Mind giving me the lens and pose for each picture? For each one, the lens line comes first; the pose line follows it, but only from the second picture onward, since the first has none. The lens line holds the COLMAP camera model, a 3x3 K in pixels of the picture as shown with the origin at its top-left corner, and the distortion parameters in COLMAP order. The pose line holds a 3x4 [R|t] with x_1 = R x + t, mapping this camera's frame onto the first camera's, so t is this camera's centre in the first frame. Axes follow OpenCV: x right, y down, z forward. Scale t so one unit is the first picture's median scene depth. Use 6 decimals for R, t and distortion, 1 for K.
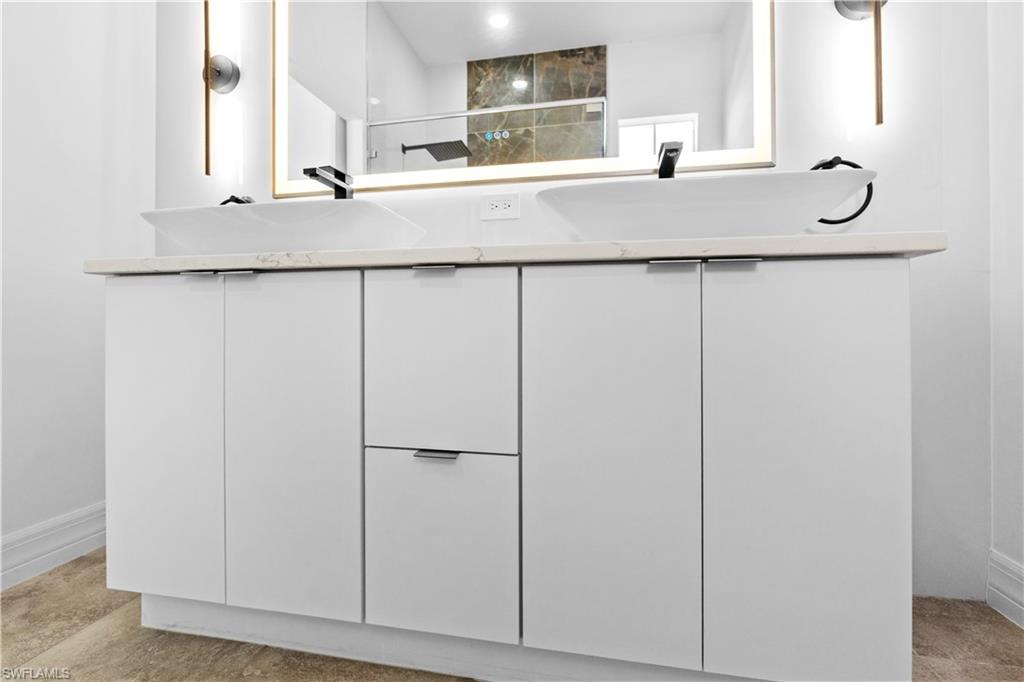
lens RADIAL K [[457.3, 0, 490.8], [0, 457.3, 324.1], [0, 0, 1]] dist [-0.007725, 0.001565]
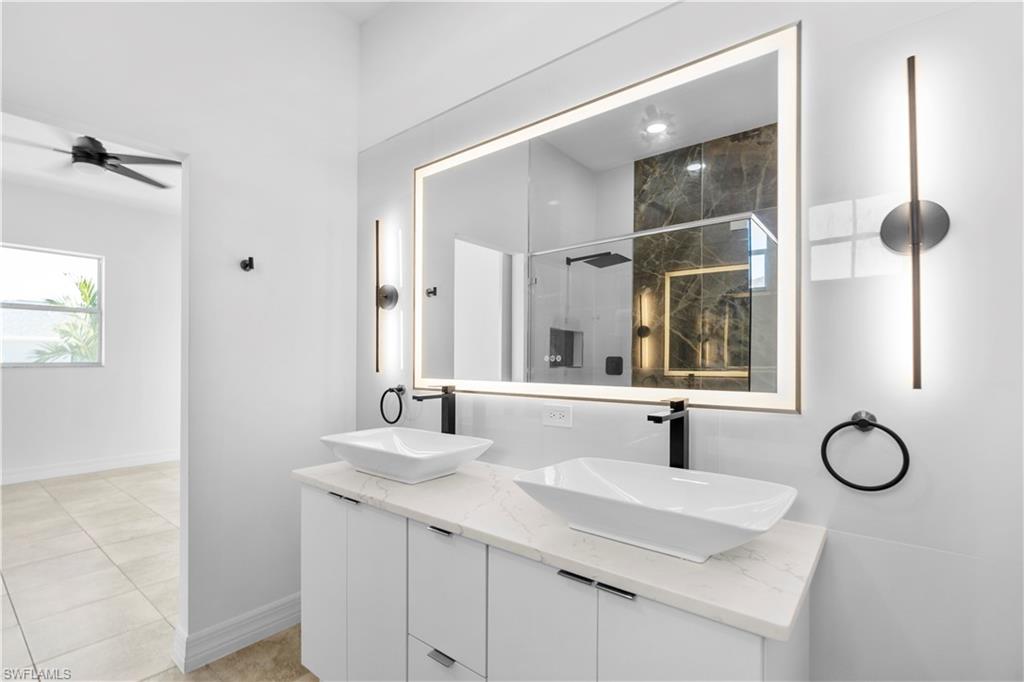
lens RADIAL K [[457.3, 0, 516.7], [0, 457.3, 342.6], [0, 0, 1]] dist [-0.007725, 0.001565]
pose [[0.895507, -0.003156, -0.445036, 0.173340], [0.002225, 0.999994, -0.002614, -0.167260], [0.445042, 0.001350, 0.895509, -0.046000]]
